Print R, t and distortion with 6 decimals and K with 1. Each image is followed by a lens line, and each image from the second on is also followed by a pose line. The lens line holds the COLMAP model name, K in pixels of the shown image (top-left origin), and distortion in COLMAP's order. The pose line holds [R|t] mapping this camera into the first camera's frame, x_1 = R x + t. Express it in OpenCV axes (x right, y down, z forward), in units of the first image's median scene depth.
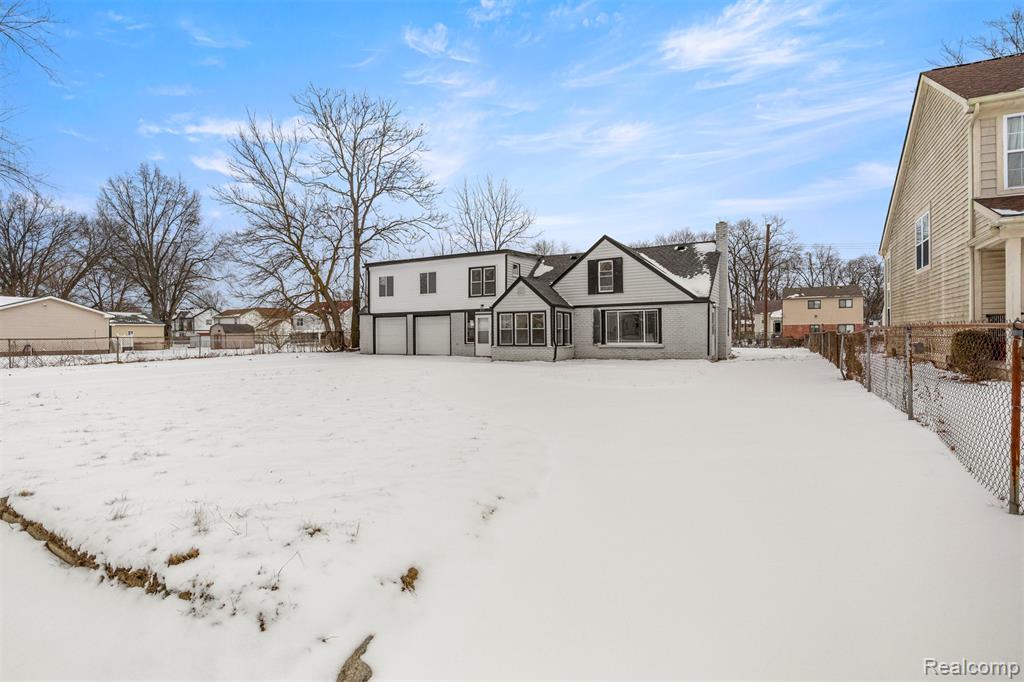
lens RADIAL K [[510.4, 0, 512.0], [0, 510.4, 341.0], [0, 0, 1]] dist [-0.004019, -0.000347]
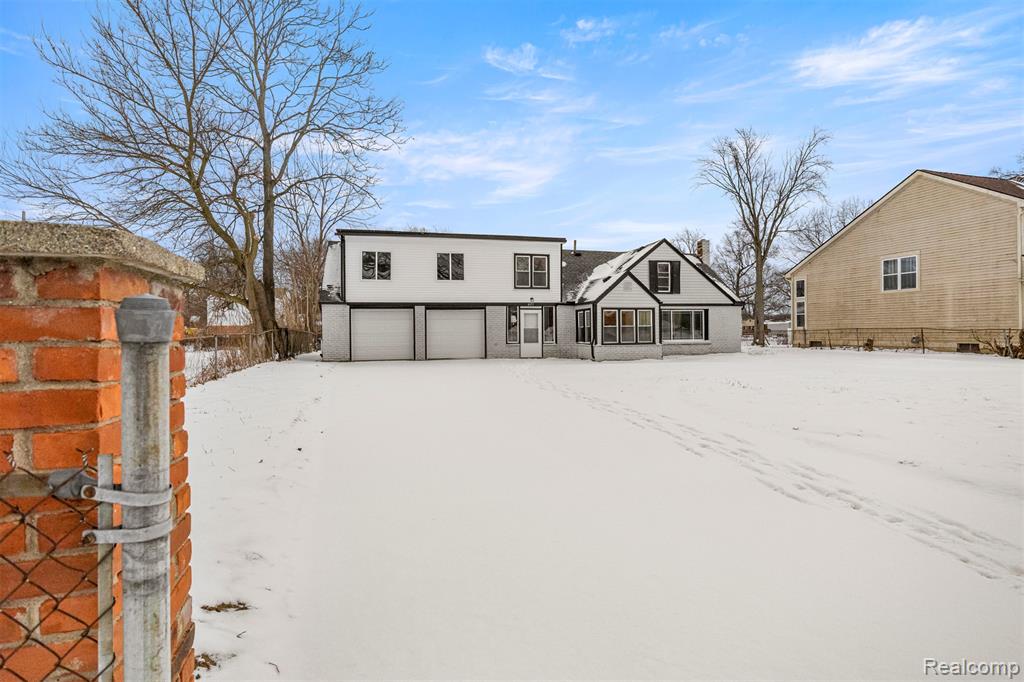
lens RADIAL K [[504.3, 0, 508.8], [0, 504.3, 335.2], [0, 0, 1]] dist [0.002559, 0.000248]
pose [[0.725305, -0.002460, 0.688423, -0.676812], [0.010862, 0.999910, -0.007871, -0.001478], [-0.688342, 0.013186, 0.725267, 0.406929]]
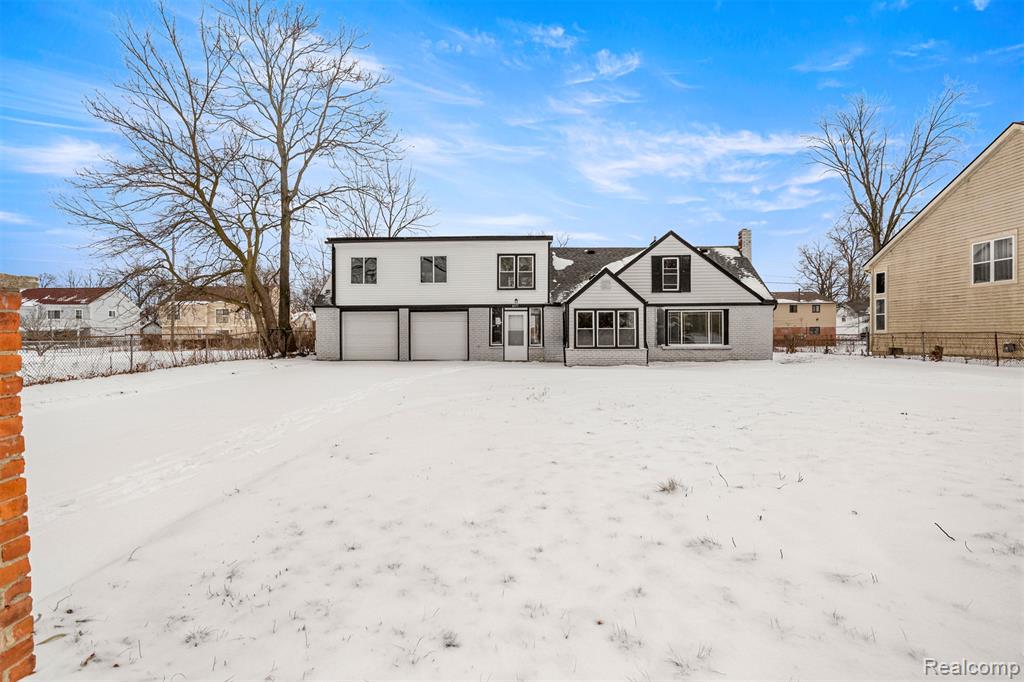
lens RADIAL K [[502.5, 0, 510.6], [0, 502.5, 339.6], [0, 0, 1]] dist [-0.000061, -0.000497]
pose [[0.888784, 0.001309, 0.458324, -0.445372], [0.000849, 0.999990, -0.004502, -0.000896], [-0.458325, 0.004391, 0.888774, 0.270177]]
